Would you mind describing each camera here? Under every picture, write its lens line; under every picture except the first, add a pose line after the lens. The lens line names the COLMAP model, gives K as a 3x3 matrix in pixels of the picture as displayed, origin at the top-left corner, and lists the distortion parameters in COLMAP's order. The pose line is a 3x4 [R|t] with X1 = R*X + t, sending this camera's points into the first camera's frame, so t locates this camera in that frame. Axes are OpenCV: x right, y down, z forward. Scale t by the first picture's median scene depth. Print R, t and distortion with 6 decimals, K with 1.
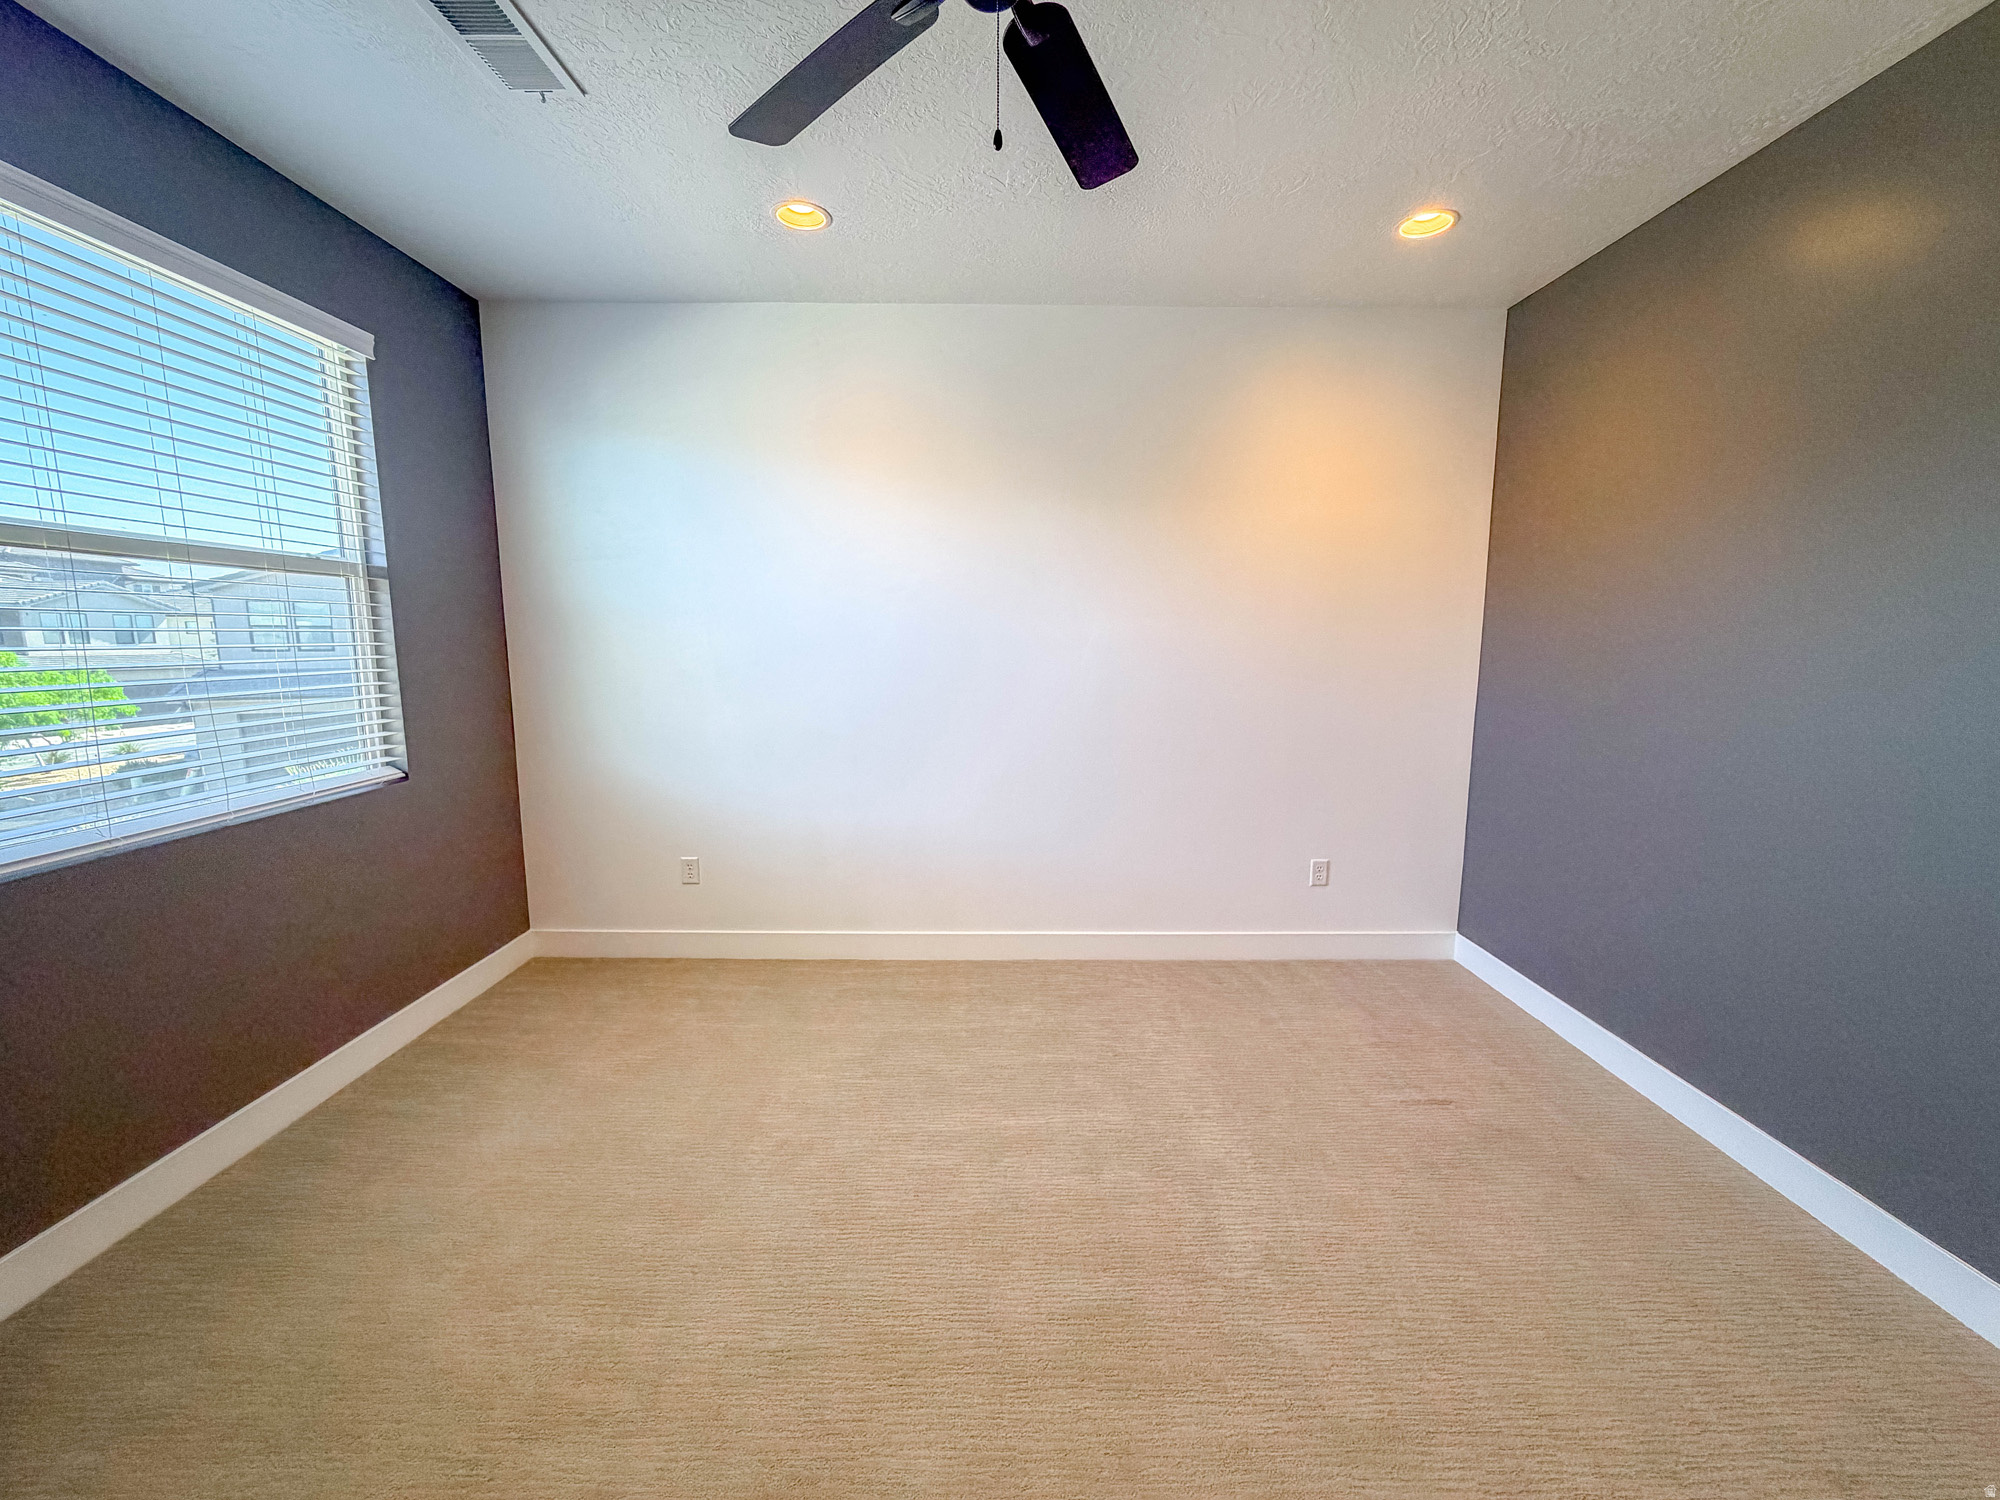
lens RADIAL K [[813.0, 0, 1001.5], [0, 813.0, 750.2], [0, 0, 1]] dist [-0.001133, 0.000163]
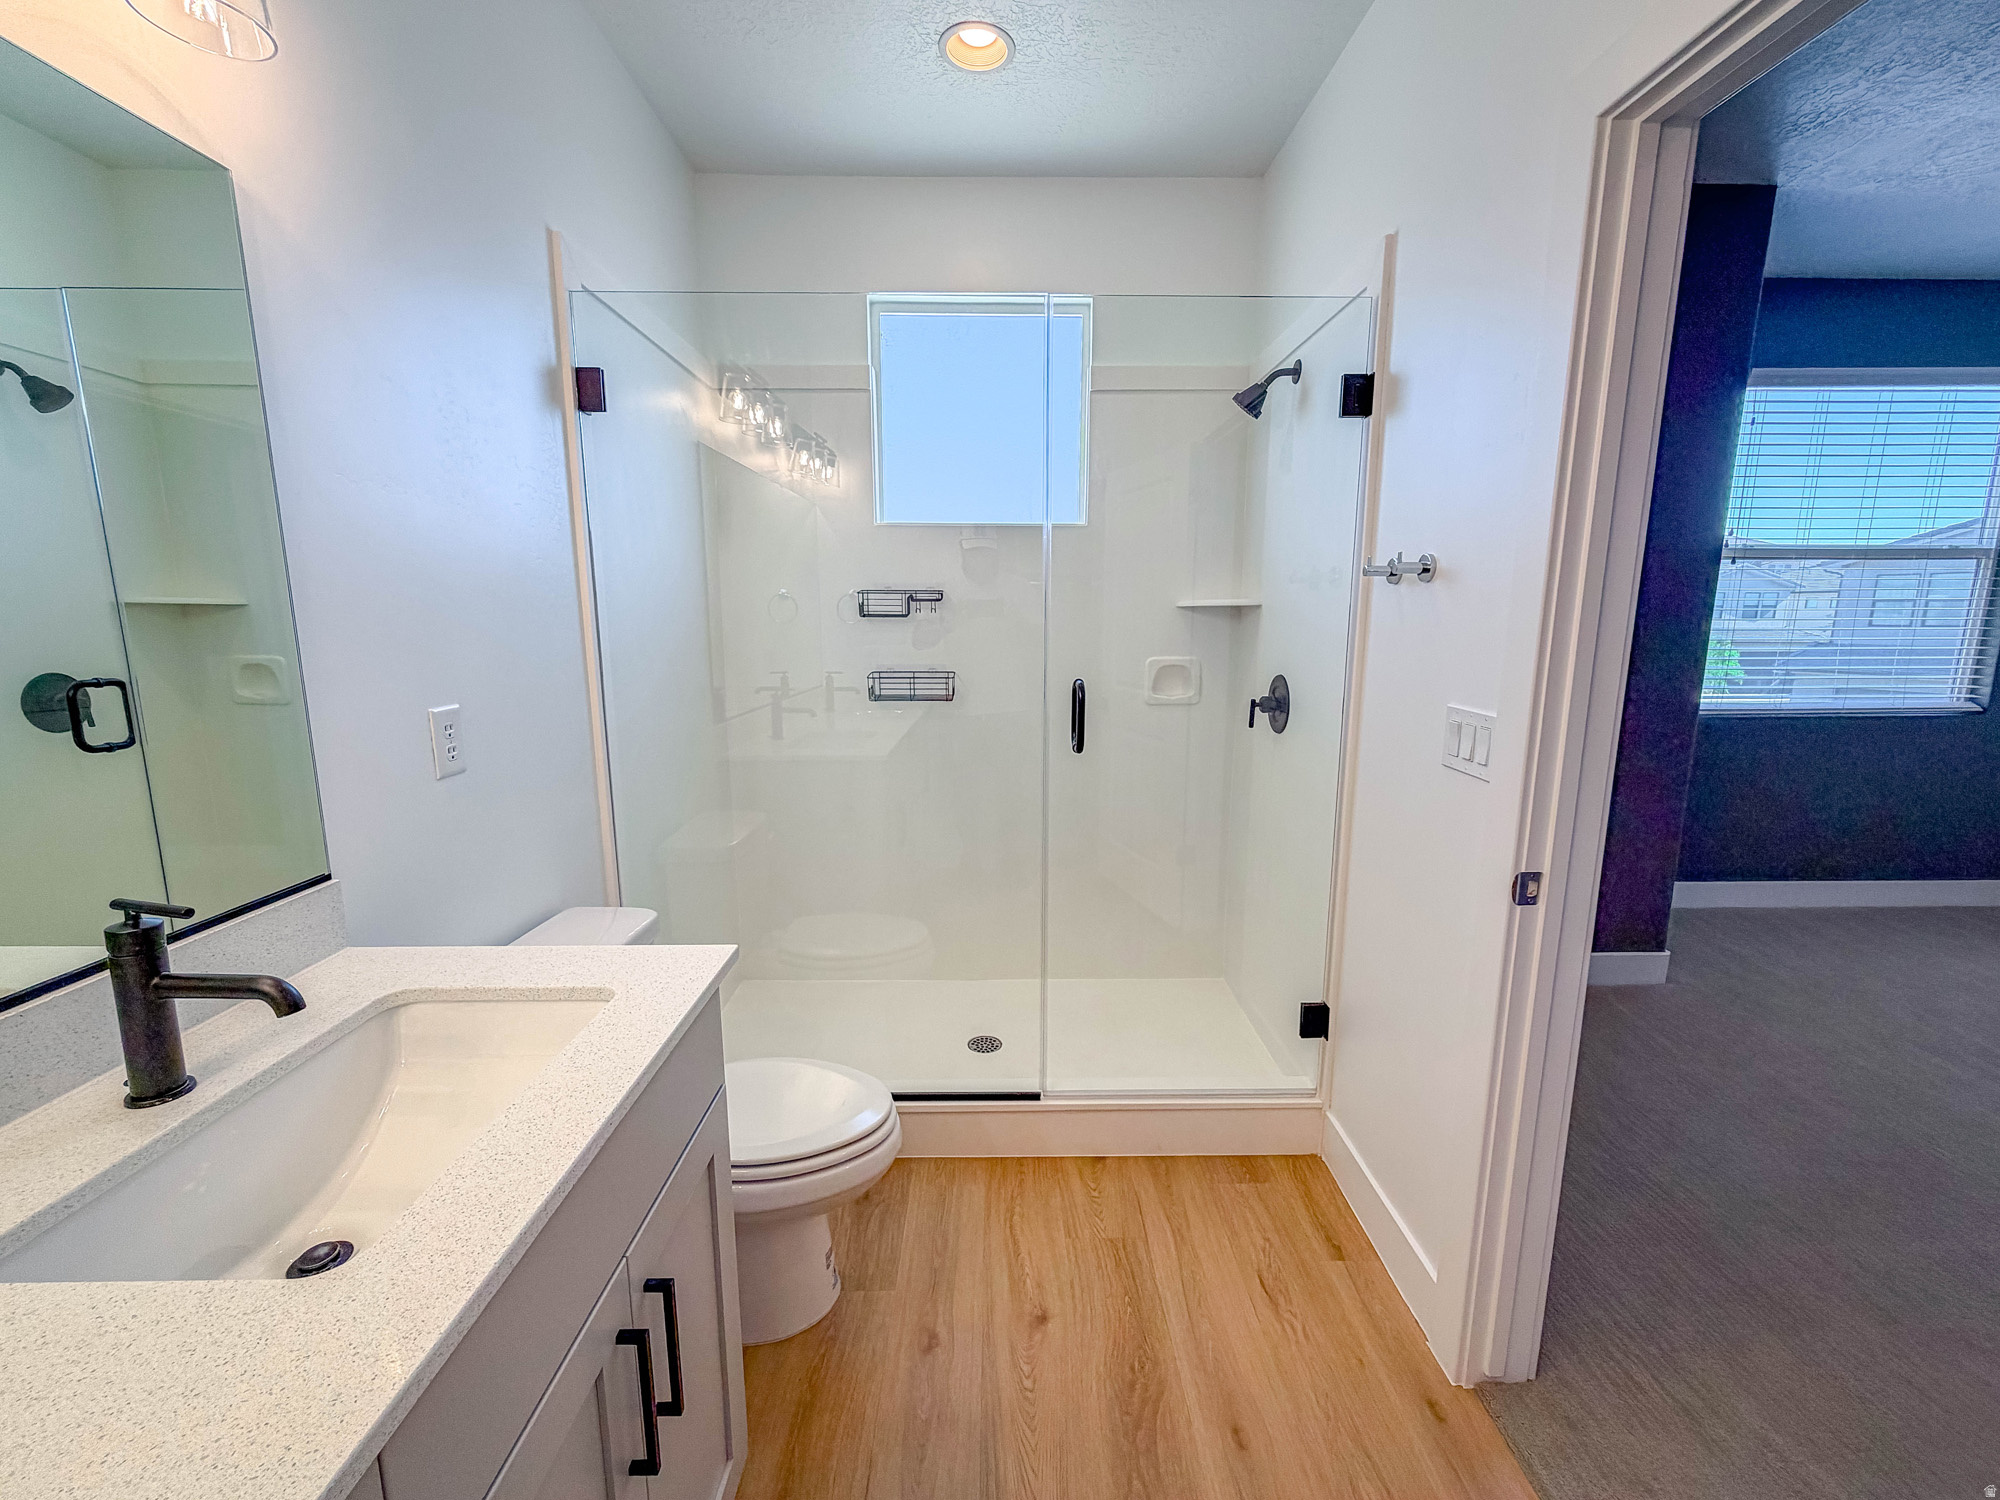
lens RADIAL K [[813.0, 0, 1012.2], [0, 813.0, 747.5], [0, 0, 1]] dist [-0.001133, 0.000163]
pose [[0.023779, 0.162814, -0.986370, 0.536998], [-0.137776, 0.977768, 0.158072, 0.100633], [0.990178, 0.132140, 0.045682, -0.609420]]
